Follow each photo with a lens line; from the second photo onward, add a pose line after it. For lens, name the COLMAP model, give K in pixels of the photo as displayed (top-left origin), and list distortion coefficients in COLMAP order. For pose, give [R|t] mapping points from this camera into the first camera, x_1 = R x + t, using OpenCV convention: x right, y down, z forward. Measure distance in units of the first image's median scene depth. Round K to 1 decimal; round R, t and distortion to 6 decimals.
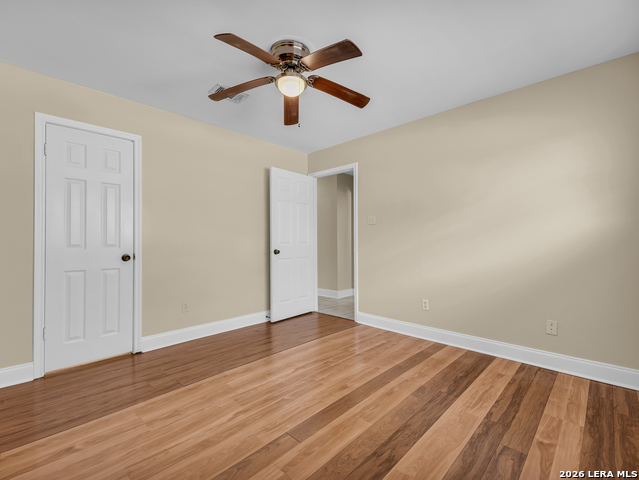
lens RADIAL K [[300.3, 0, 314.1], [0, 300.3, 238.8], [0, 0, 1]] dist [0.035668, -0.016539]
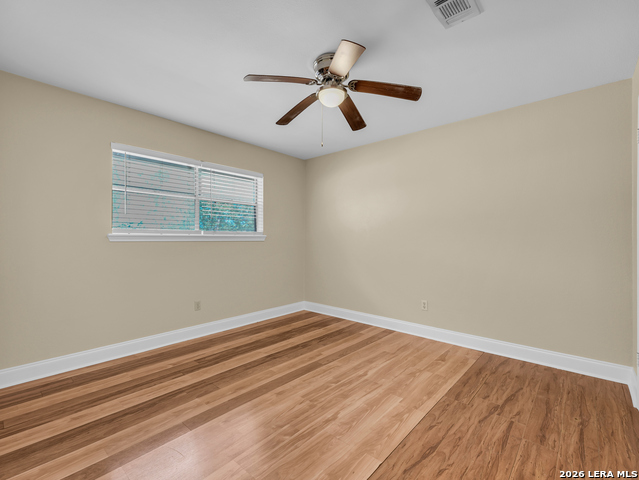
lens RADIAL K [[300.3, 0, 314.1], [0, 300.3, 238.8], [0, 0, 1]] dist [0.035668, -0.016539]
pose [[-0.998560, 0.001924, -0.053609, 0.041908], [0.002547, 0.999930, -0.011561, -0.011006], [0.053583, -0.011681, -0.998495, 2.156993]]
